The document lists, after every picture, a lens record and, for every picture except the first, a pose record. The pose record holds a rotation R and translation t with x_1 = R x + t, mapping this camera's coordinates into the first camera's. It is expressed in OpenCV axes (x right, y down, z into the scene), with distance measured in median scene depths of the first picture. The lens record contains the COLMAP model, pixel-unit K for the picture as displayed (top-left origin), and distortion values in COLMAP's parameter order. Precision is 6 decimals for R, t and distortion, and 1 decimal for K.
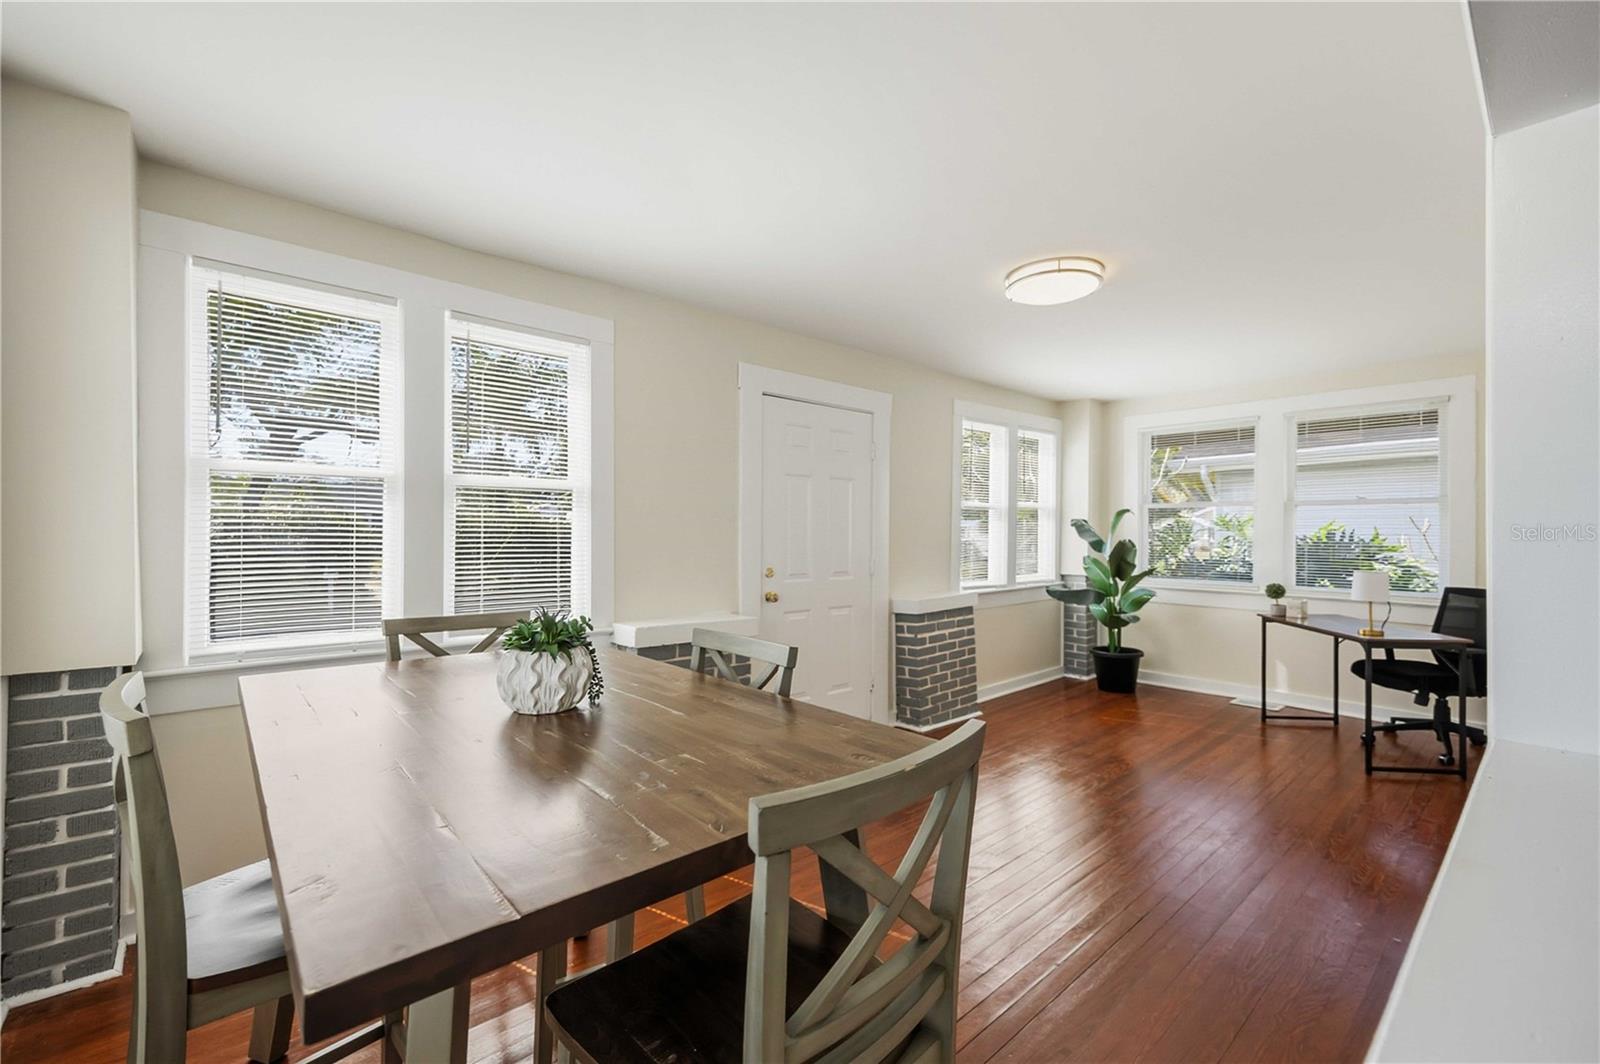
lens RADIAL K [[620.0, 0, 791.7], [0, 620.0, 540.3], [0, 0, 1]] dist [-0.007475, -0.000548]
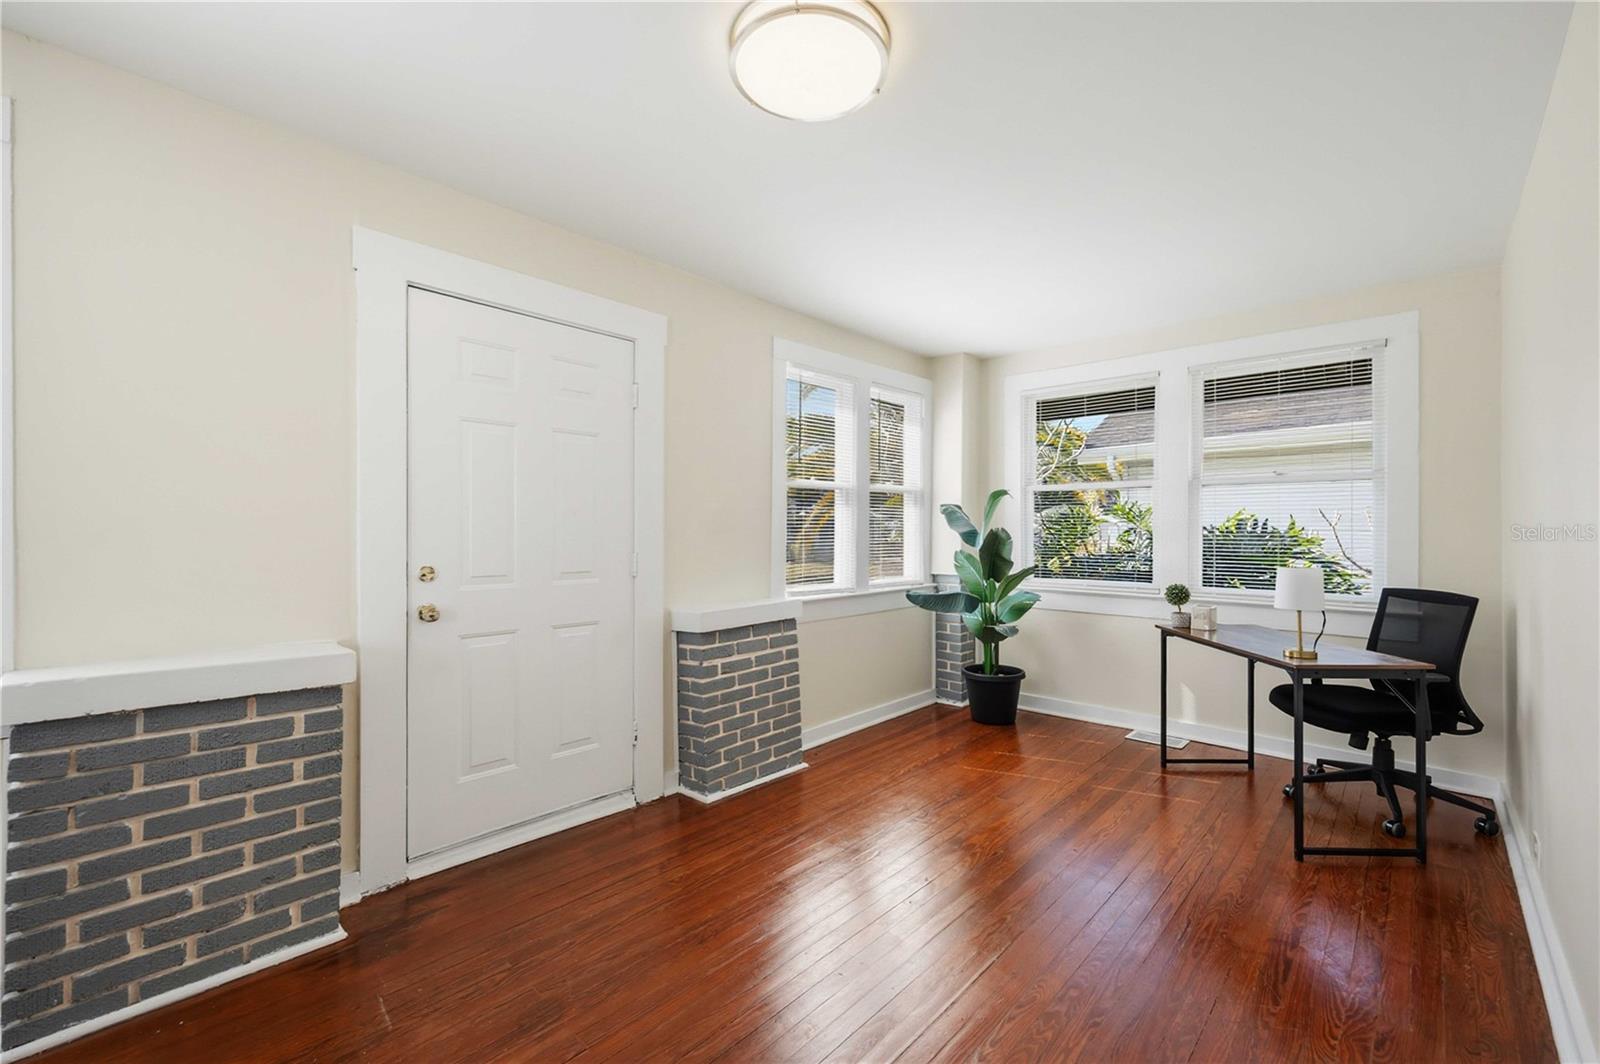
lens RADIAL K [[643.6, 0, 796.7], [0, 643.6, 538.5], [0, 0, 1]] dist [-0.007640, -0.000289]
pose [[0.992573, 0.000892, 0.121649, 0.213330], [-0.000517, 0.999995, -0.003110, 0.015329], [-0.121651, 0.003024, 0.992568, 0.261873]]
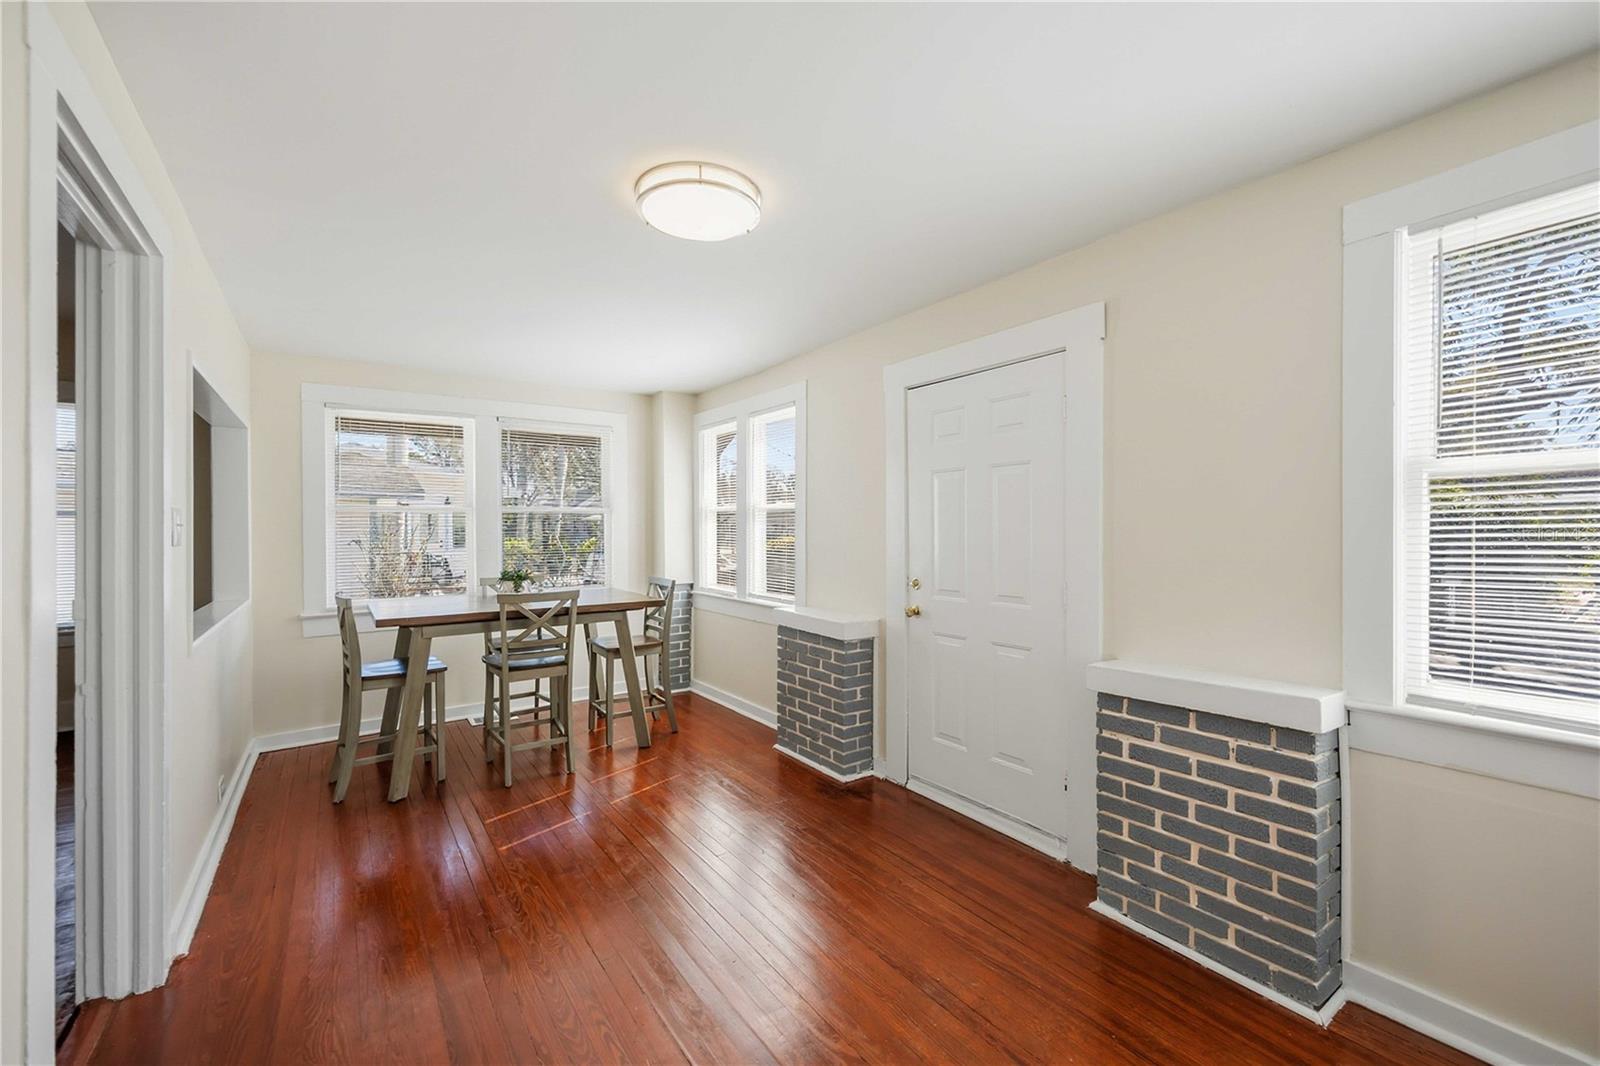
lens RADIAL K [[620.0, 0, 800.3], [0, 620.0, 539.8], [0, 0, 1]] dist [-0.007475, -0.000548]
pose [[-0.051863, 0.011657, -0.998586, 0.734160], [-0.007021, 0.999903, 0.012037, -0.018258], [0.998630, 0.007636, -0.051776, 0.739436]]
